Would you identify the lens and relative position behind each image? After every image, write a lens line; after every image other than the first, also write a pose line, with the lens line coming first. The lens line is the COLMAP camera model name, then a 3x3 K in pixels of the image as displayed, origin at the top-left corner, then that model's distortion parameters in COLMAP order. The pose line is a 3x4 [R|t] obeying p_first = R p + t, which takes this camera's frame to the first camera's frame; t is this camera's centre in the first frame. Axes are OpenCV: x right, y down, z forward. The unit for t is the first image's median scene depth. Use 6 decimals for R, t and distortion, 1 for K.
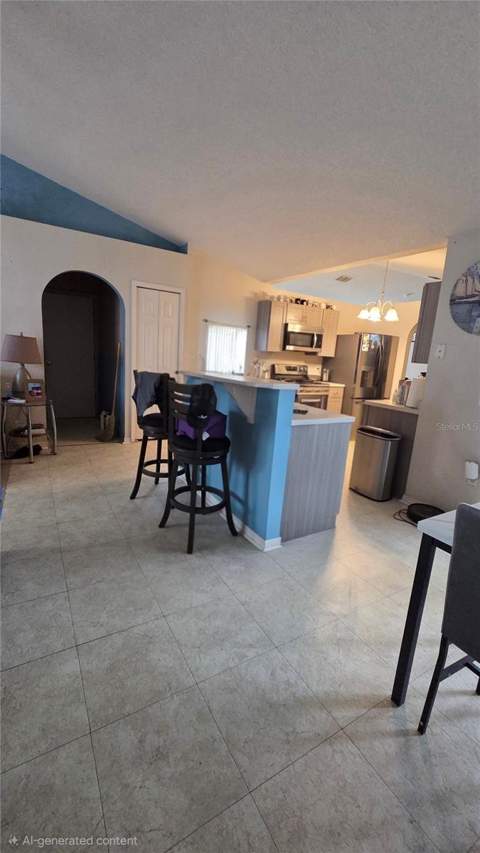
lens RADIAL K [[355.9, 0, 238.2], [0, 355.9, 422.7], [0, 0, 1]] dist [0.002778, -0.000087]
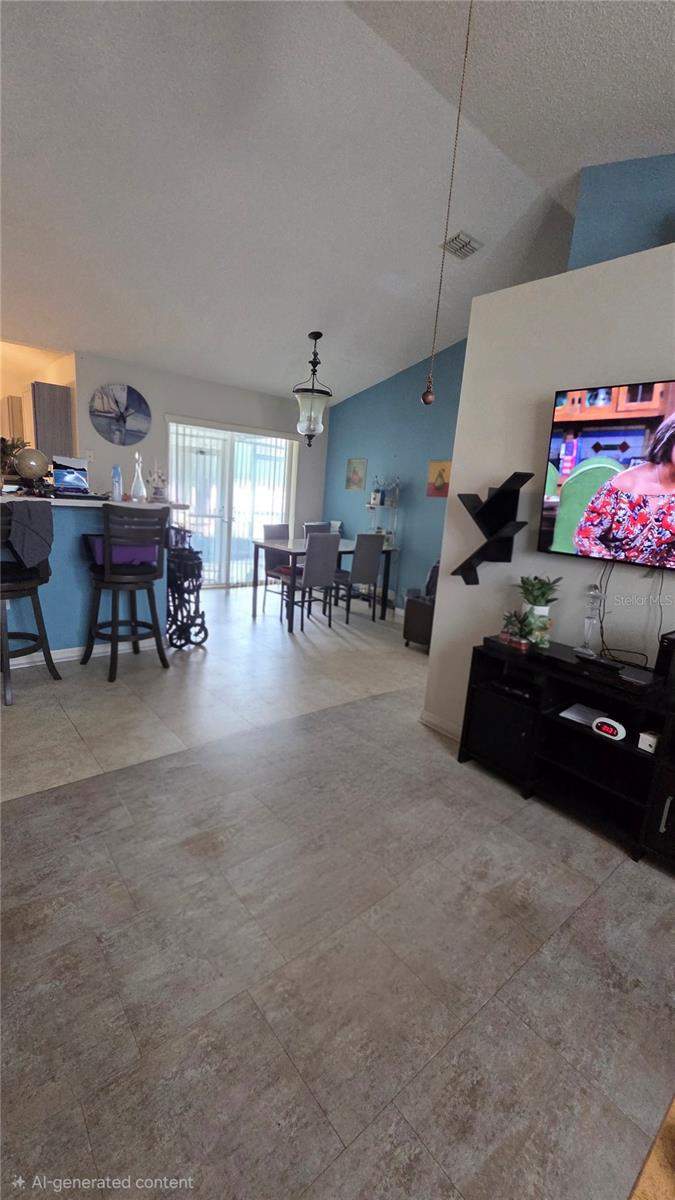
lens RADIAL K [[500.7, 0, 335.0], [0, 500.7, 594.7], [0, 0, 1]] dist [0.002778, -0.000087]
pose [[-0.171324, -0.282481, 0.943850, -1.249585], [0.115401, 0.945666, 0.303972, -0.188108], [-0.978433, 0.160999, -0.129417, 0.540306]]
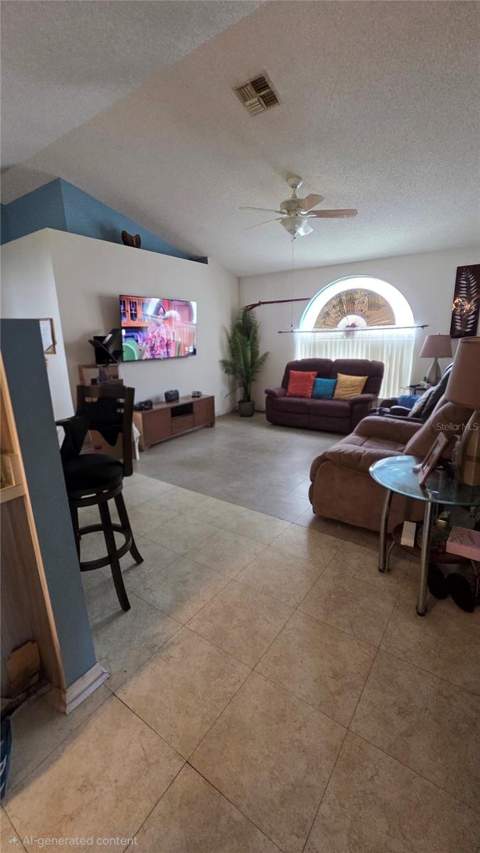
lens RADIAL K [[355.9, 0, 238.2], [0, 355.9, 422.7], [0, 0, 1]] dist [0.002778, -0.000087]
pose [[-0.913193, 0.053875, -0.403950, -0.211278], [-0.115596, 0.916267, 0.383526, -0.367950], [0.390788, 0.396928, -0.830501, 1.655717]]
